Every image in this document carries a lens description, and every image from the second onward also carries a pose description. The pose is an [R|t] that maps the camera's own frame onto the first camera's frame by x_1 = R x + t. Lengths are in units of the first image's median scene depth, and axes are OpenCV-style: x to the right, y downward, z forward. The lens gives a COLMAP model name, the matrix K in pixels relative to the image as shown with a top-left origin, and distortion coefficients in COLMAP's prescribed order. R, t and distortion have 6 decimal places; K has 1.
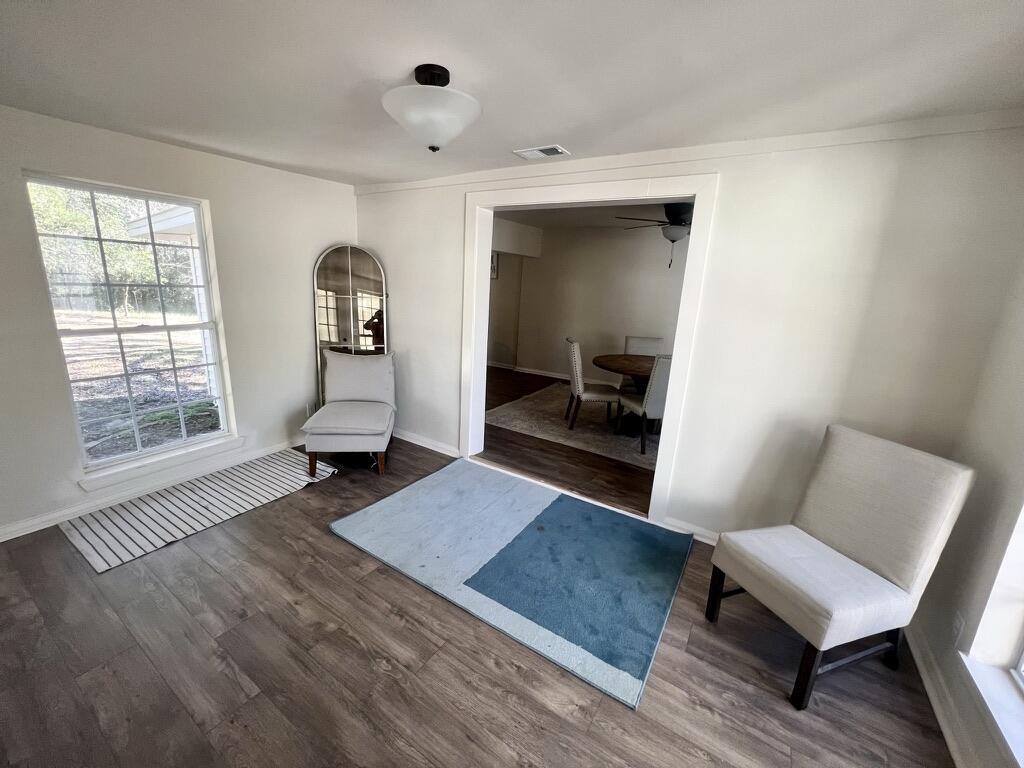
lens RADIAL K [[407.1, 0, 507.4], [0, 407.1, 381.3], [0, 0, 1]] dist [-0.000661, -0.000241]
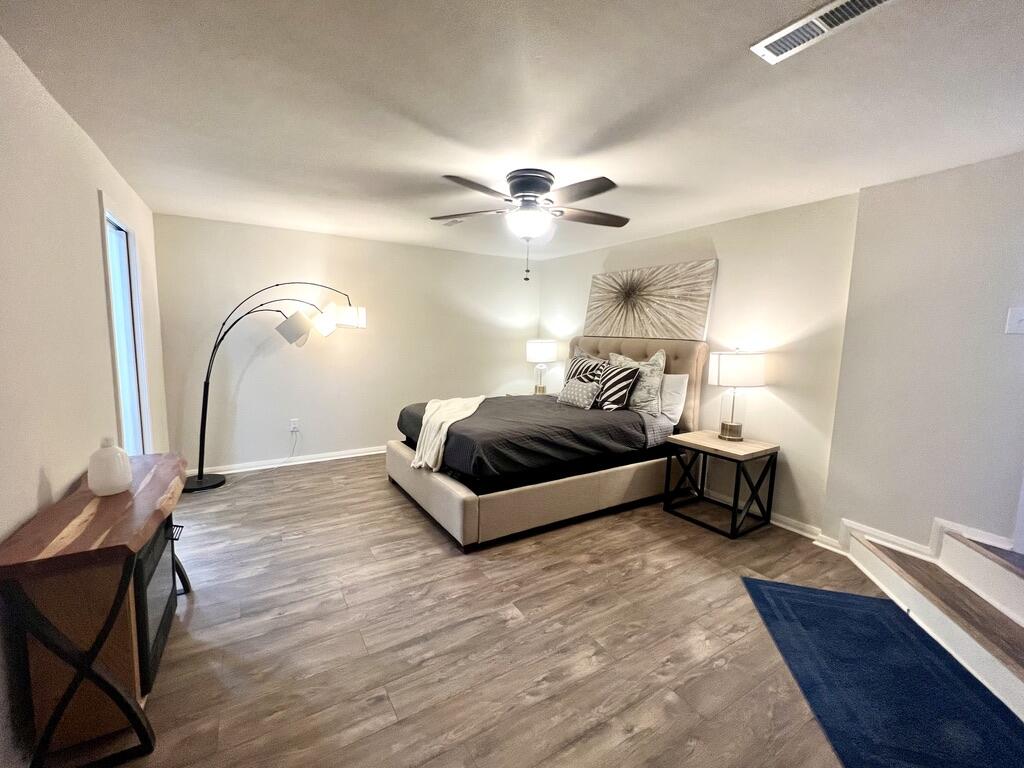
lens RADIAL K [[407.1, 0, 507.4], [0, 407.1, 381.3], [0, 0, 1]] dist [-0.000661, -0.000241]
pose [[0.454632, -0.179886, 0.872325, -0.878087], [0.193651, 0.975927, 0.100325, -0.190133], [-0.869373, 0.123316, 0.478523, 0.534915]]
